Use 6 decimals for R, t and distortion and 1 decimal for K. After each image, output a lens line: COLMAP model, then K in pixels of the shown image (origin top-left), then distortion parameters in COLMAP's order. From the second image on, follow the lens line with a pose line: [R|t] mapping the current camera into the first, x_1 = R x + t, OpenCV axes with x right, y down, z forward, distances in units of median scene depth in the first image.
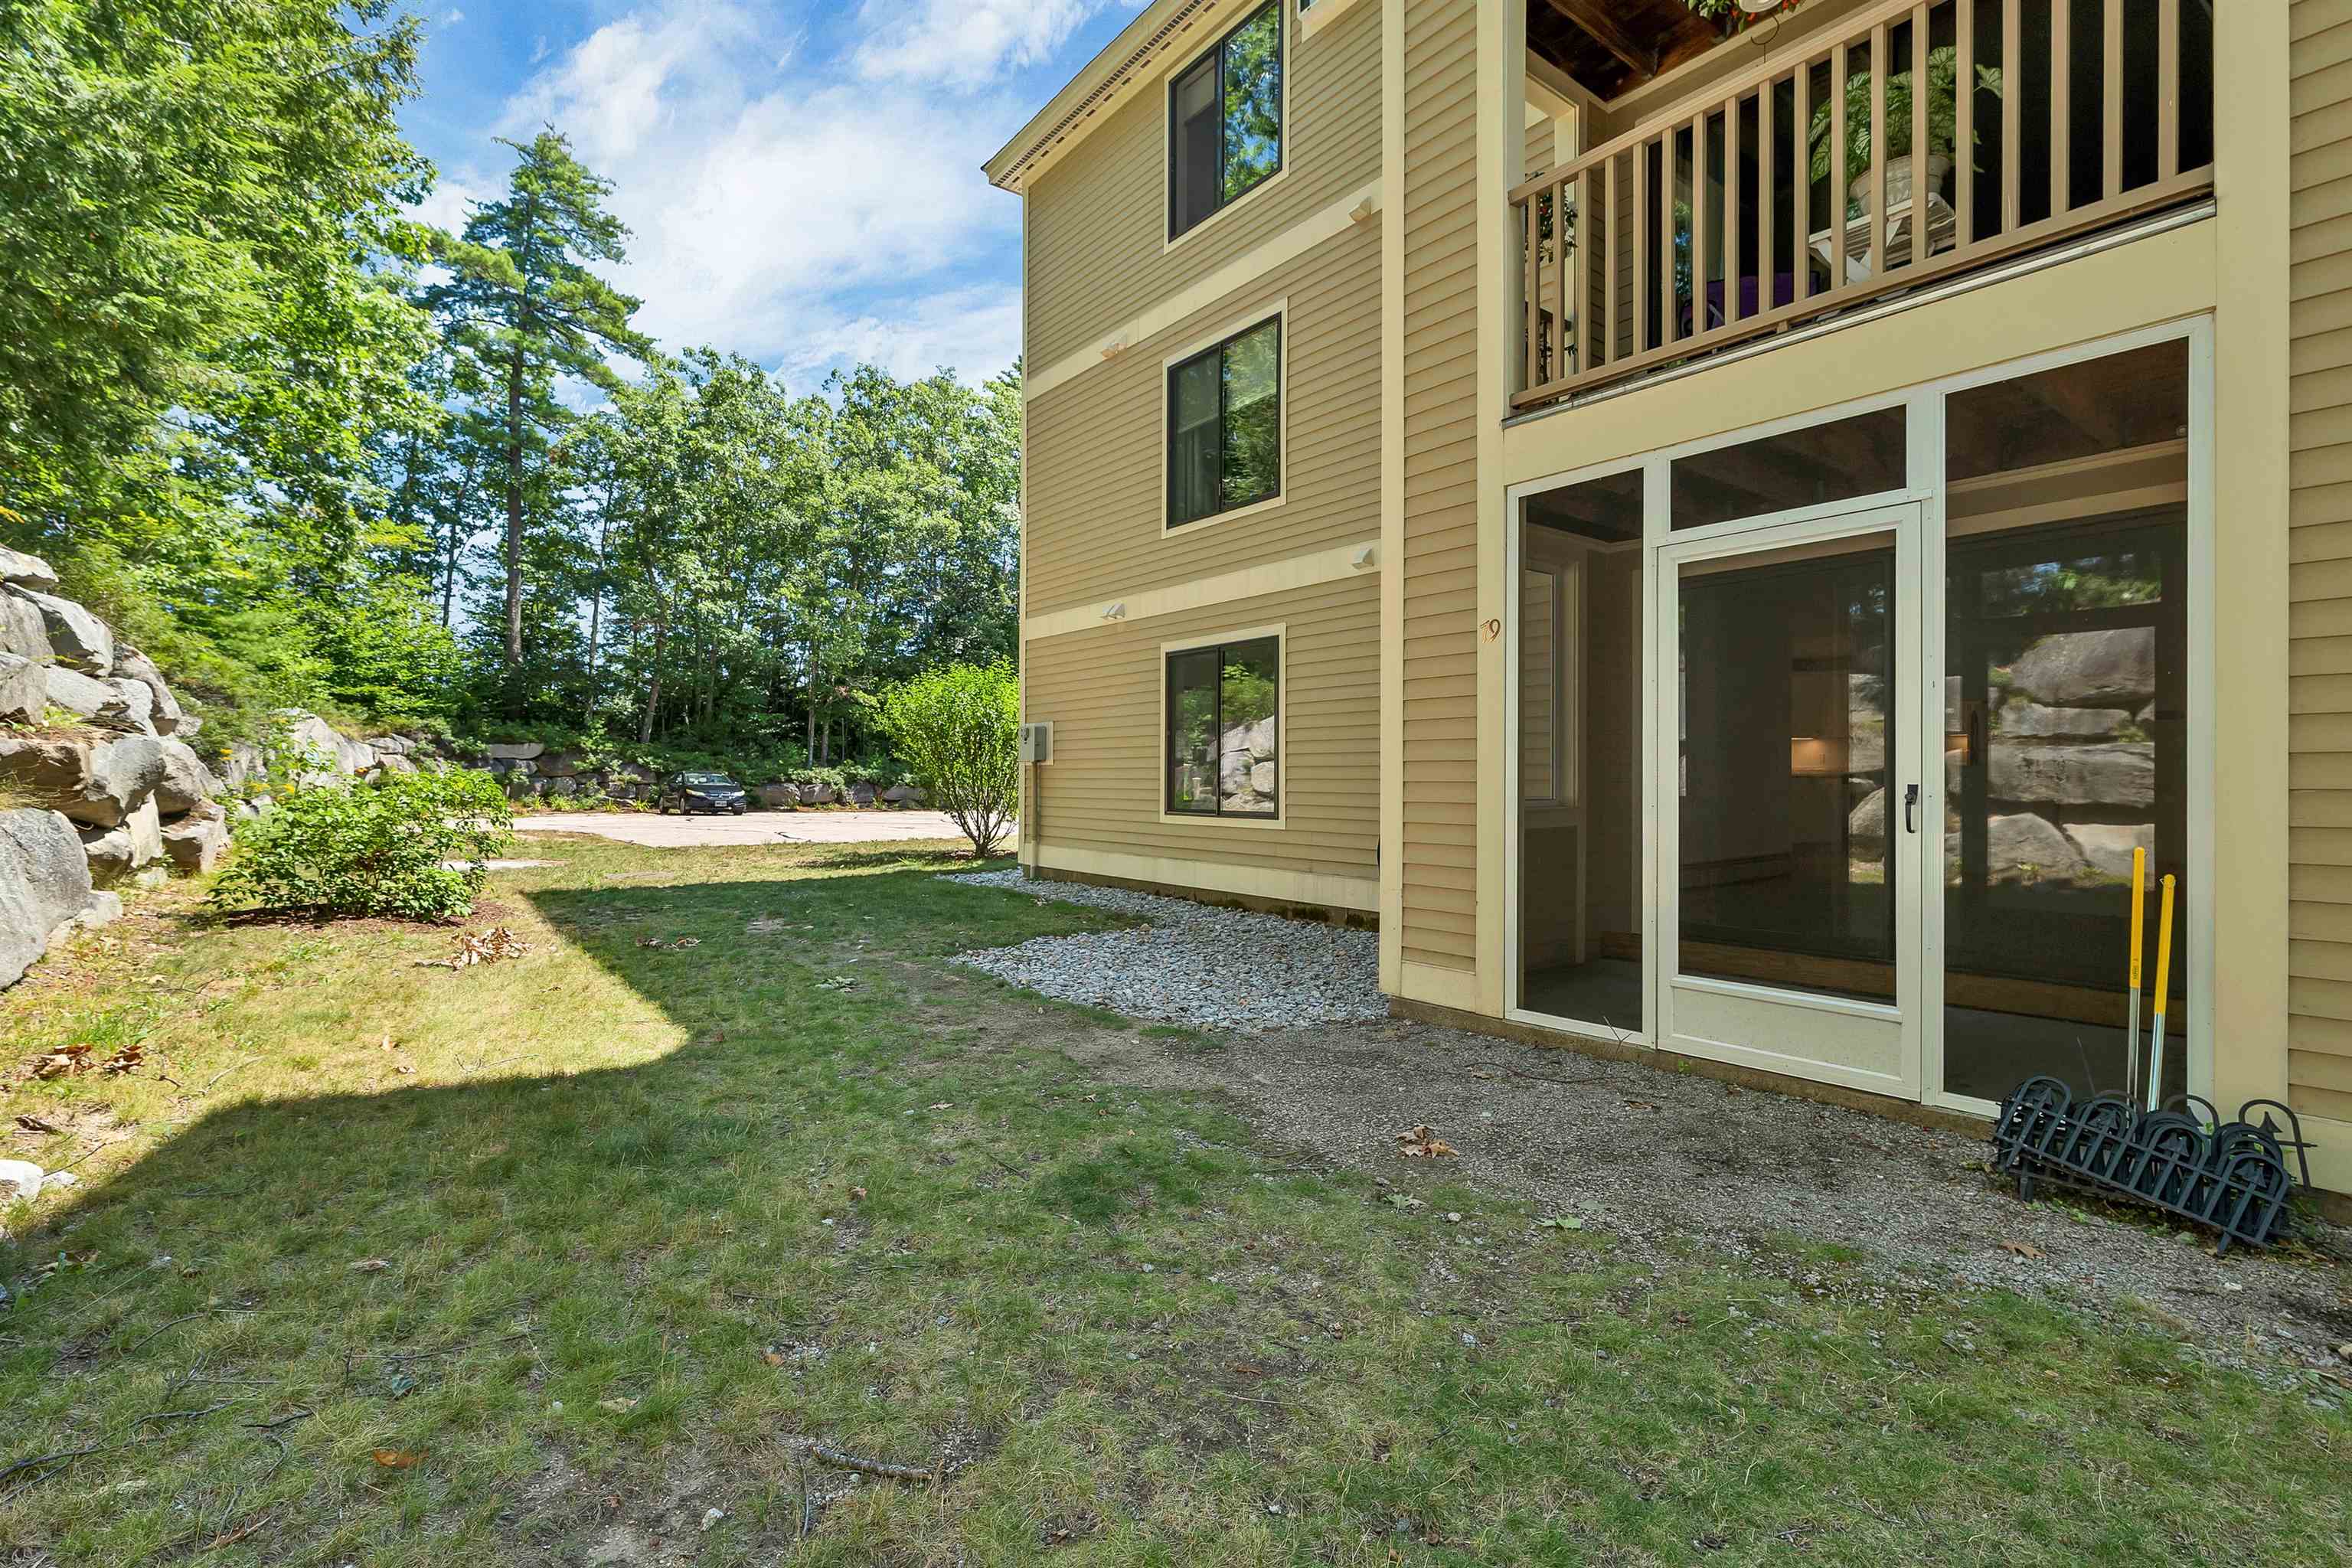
lens RADIAL K [[1054.6, 0, 1164.1], [0, 1054.6, 765.2], [0, 0, 1]] dist [0.003962, -0.000449]
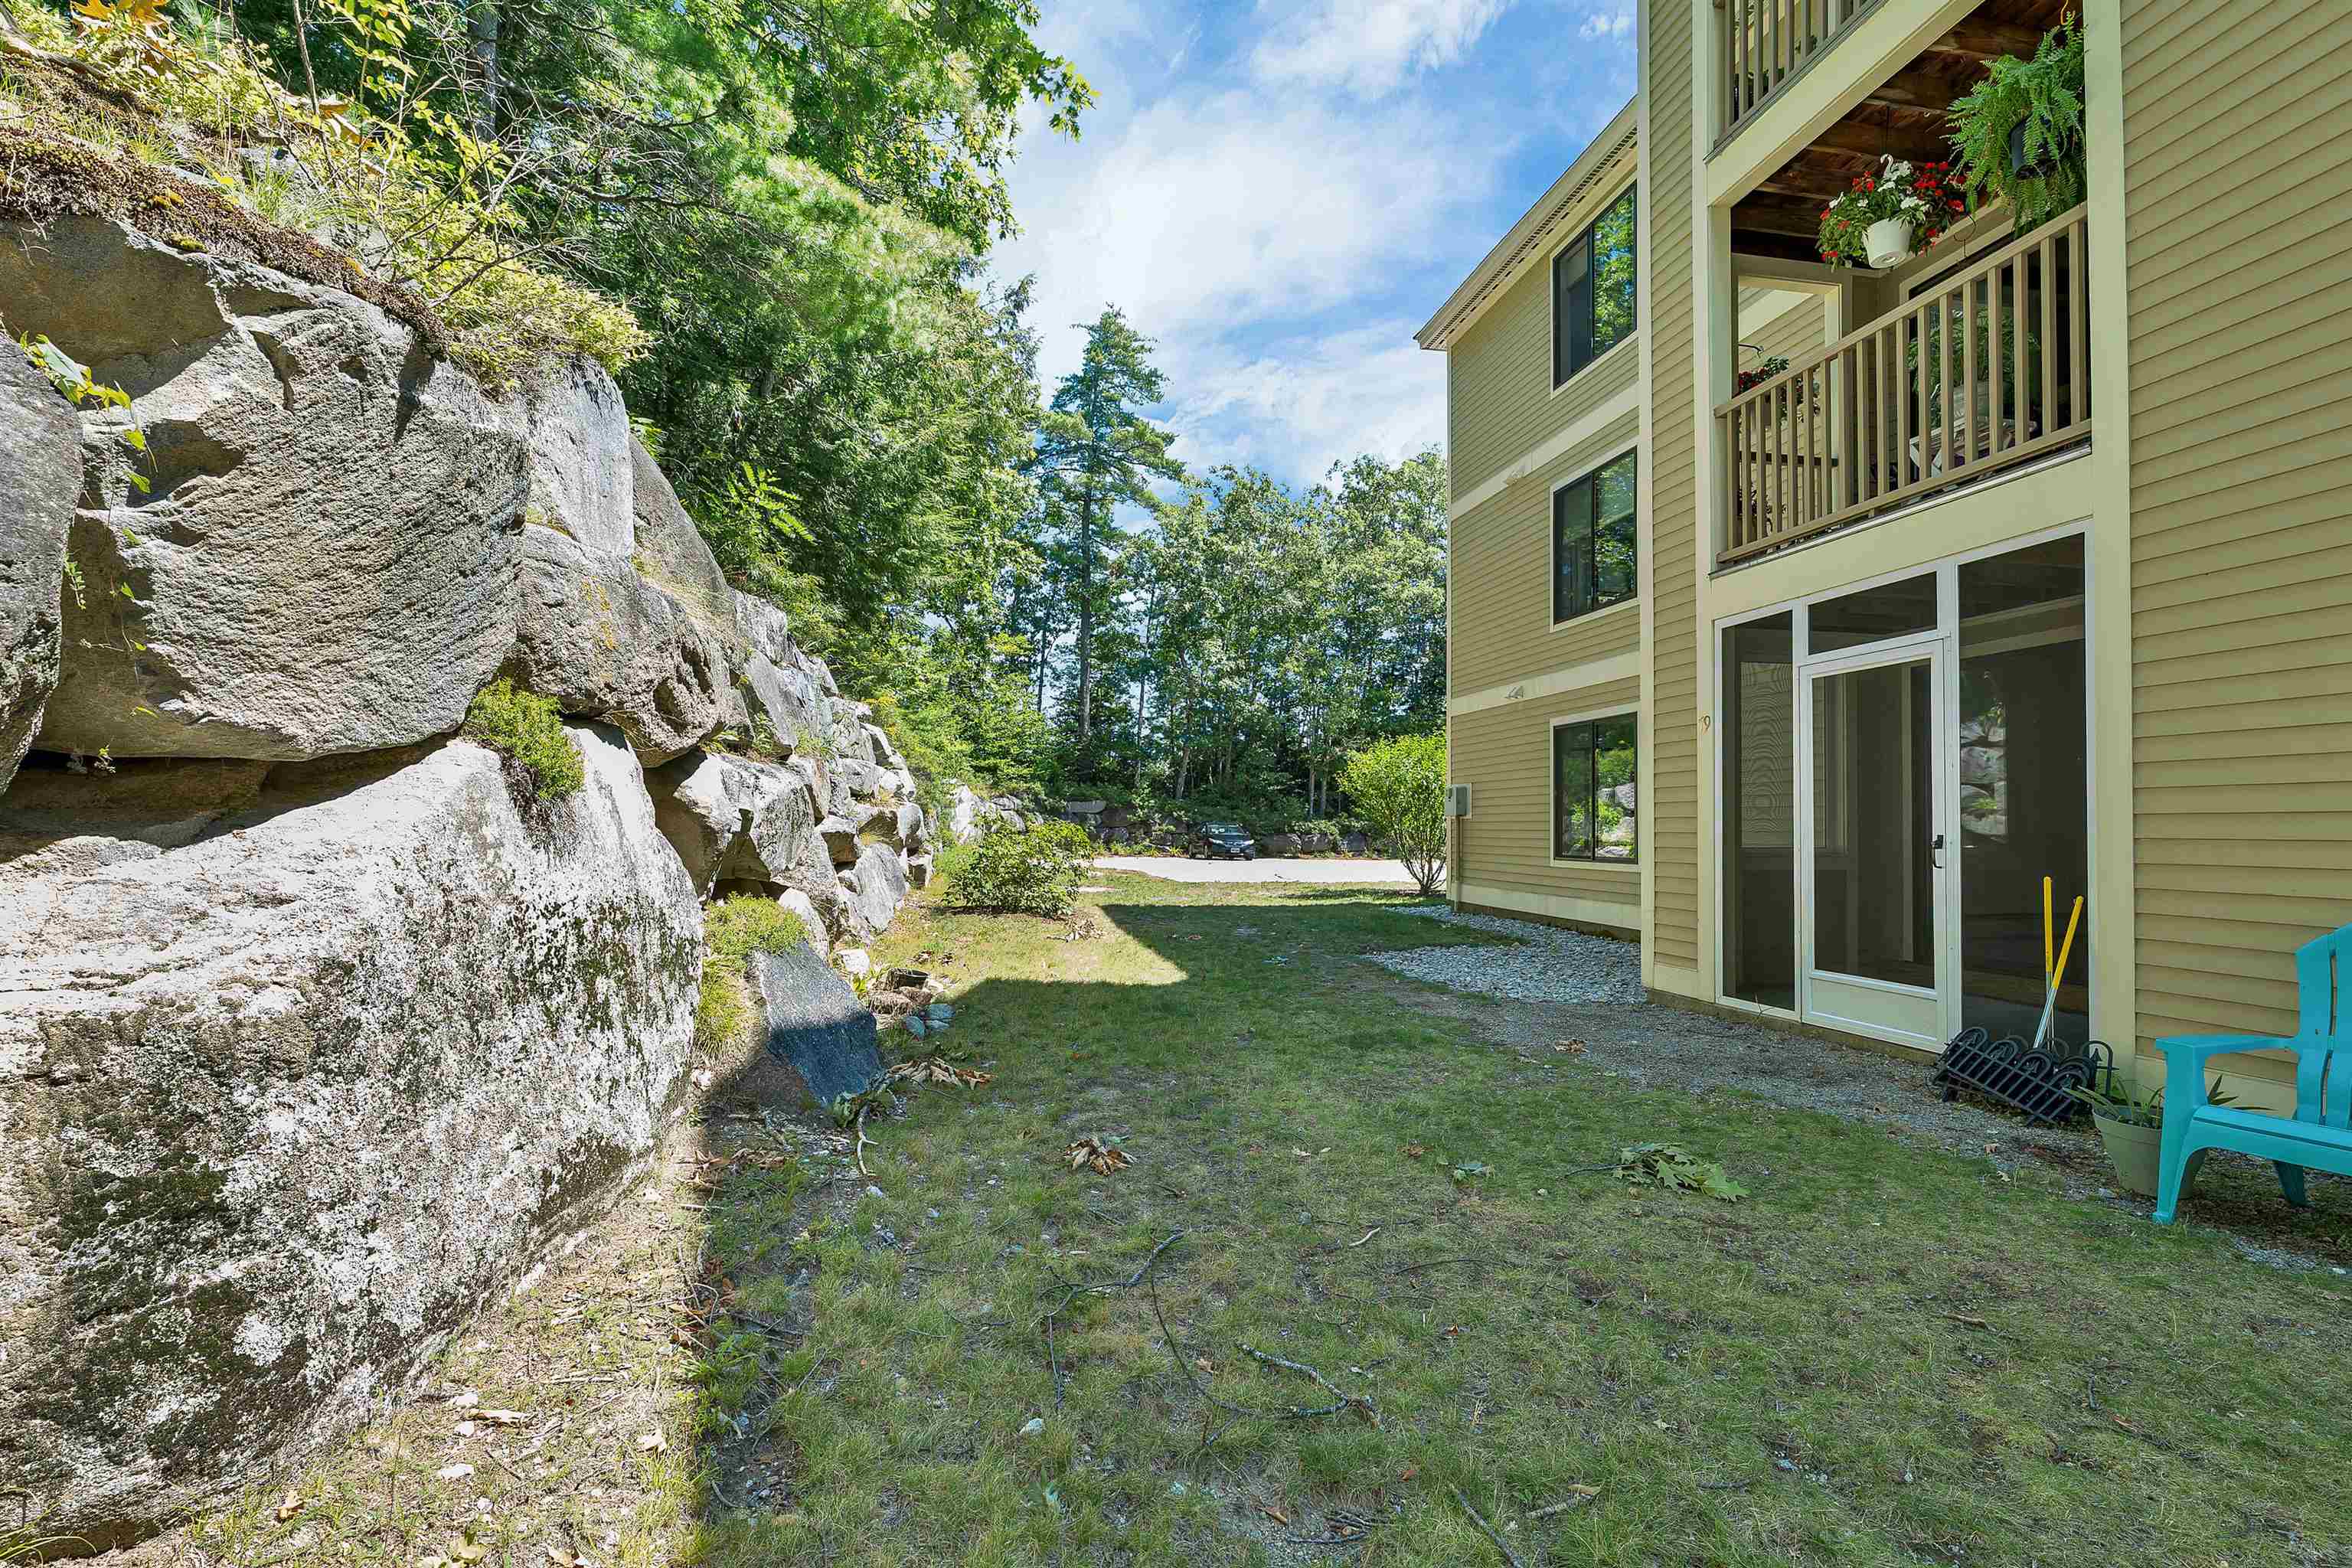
lens RADIAL K [[1054.6, 0, 1176.4], [0, 1054.6, 799.0], [0, 0, 1]] dist [0.003962, -0.000449]
pose [[0.894760, -0.009743, -0.446440, 0.153945], [0.002164, 0.999845, -0.017482, -0.002767], [0.446541, 0.014677, 0.894643, -0.278832]]
